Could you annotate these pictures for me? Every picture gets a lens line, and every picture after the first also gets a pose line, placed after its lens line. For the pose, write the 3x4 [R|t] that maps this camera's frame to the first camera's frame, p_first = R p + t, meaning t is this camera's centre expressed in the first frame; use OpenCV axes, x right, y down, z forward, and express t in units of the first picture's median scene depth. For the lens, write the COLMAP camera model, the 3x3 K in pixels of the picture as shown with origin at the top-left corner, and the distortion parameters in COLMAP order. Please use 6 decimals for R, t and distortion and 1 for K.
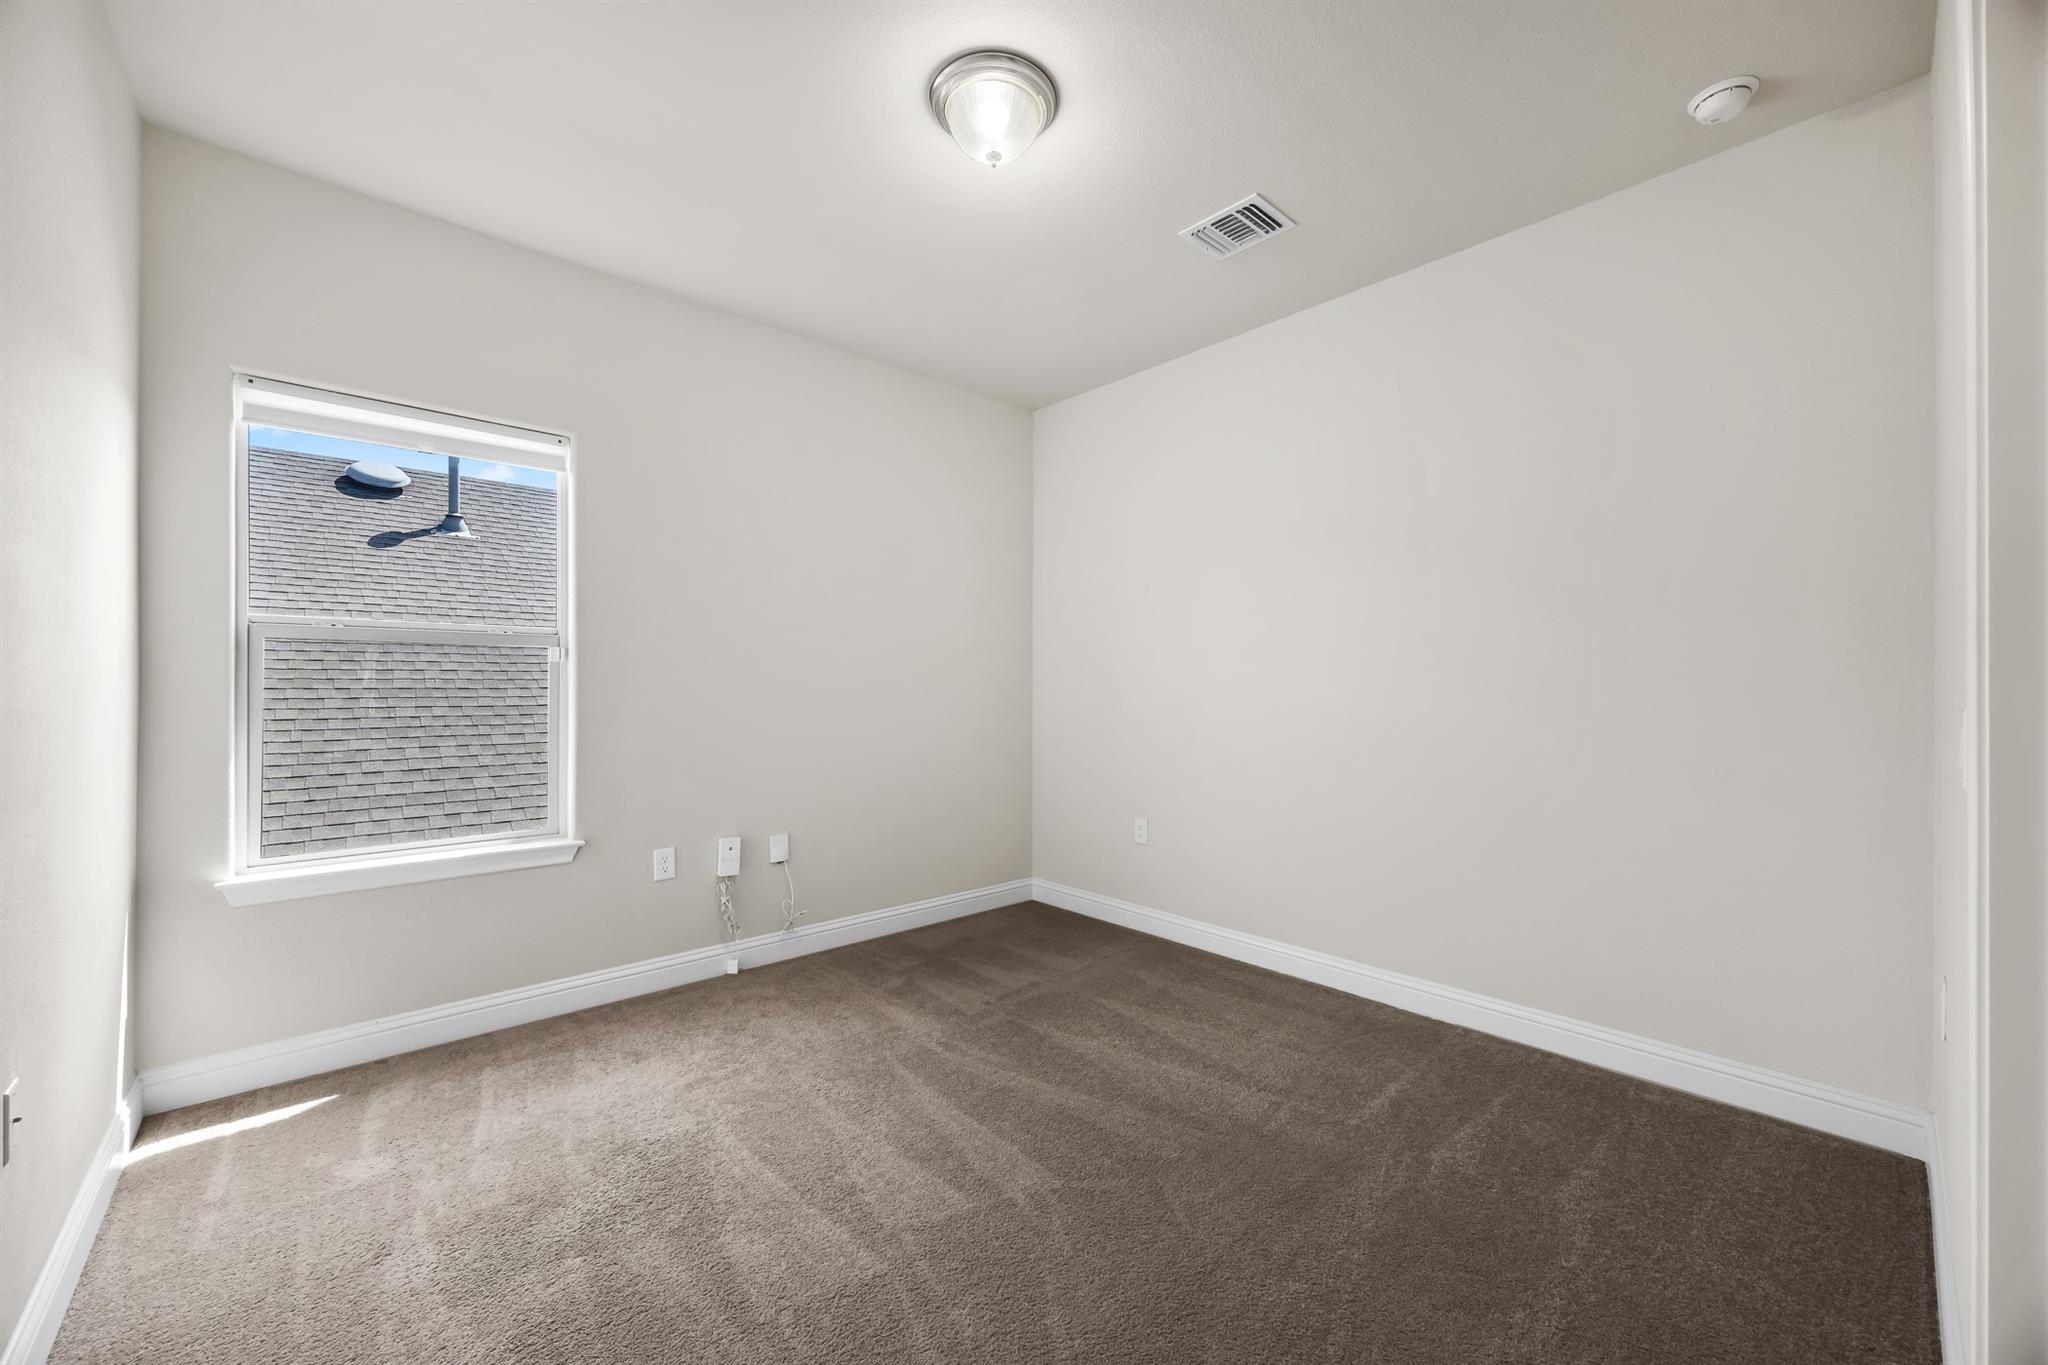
lens RADIAL K [[791.6, 0, 1021.0], [0, 791.6, 686.6], [0, 0, 1]] dist [0.001784, 0.000292]
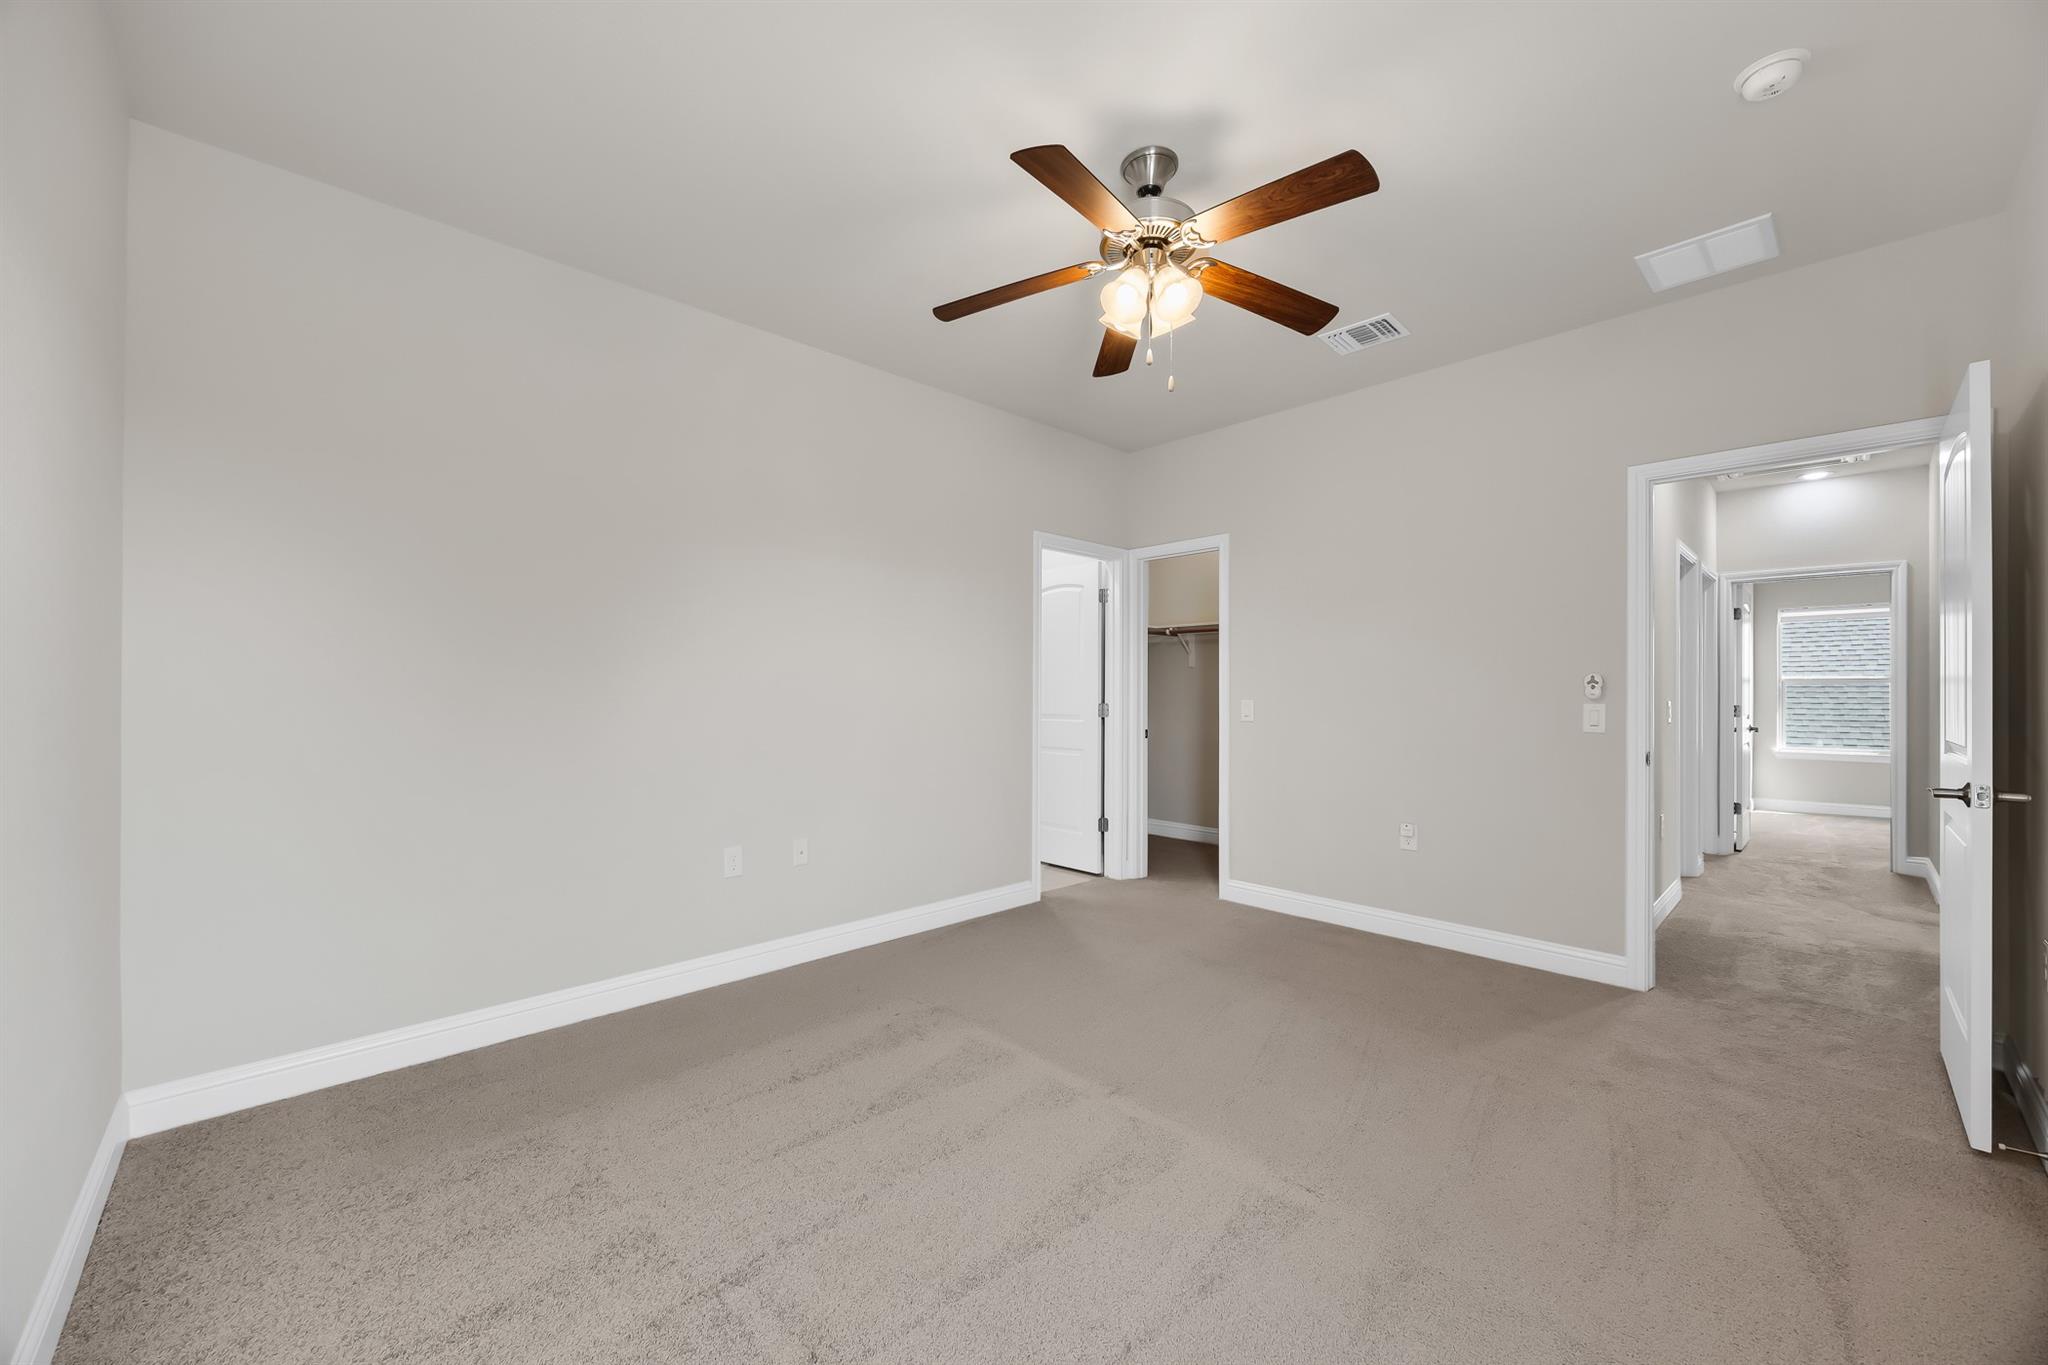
lens RADIAL K [[791.6, 0, 1028.3], [0, 791.6, 682.5], [0, 0, 1]] dist [0.001784, 0.000292]
pose [[0.041665, -0.006221, -0.999112, 2.257015], [-0.013491, 0.999886, -0.006788, 0.013698], [0.999041, 0.013762, 0.041576, -2.339494]]
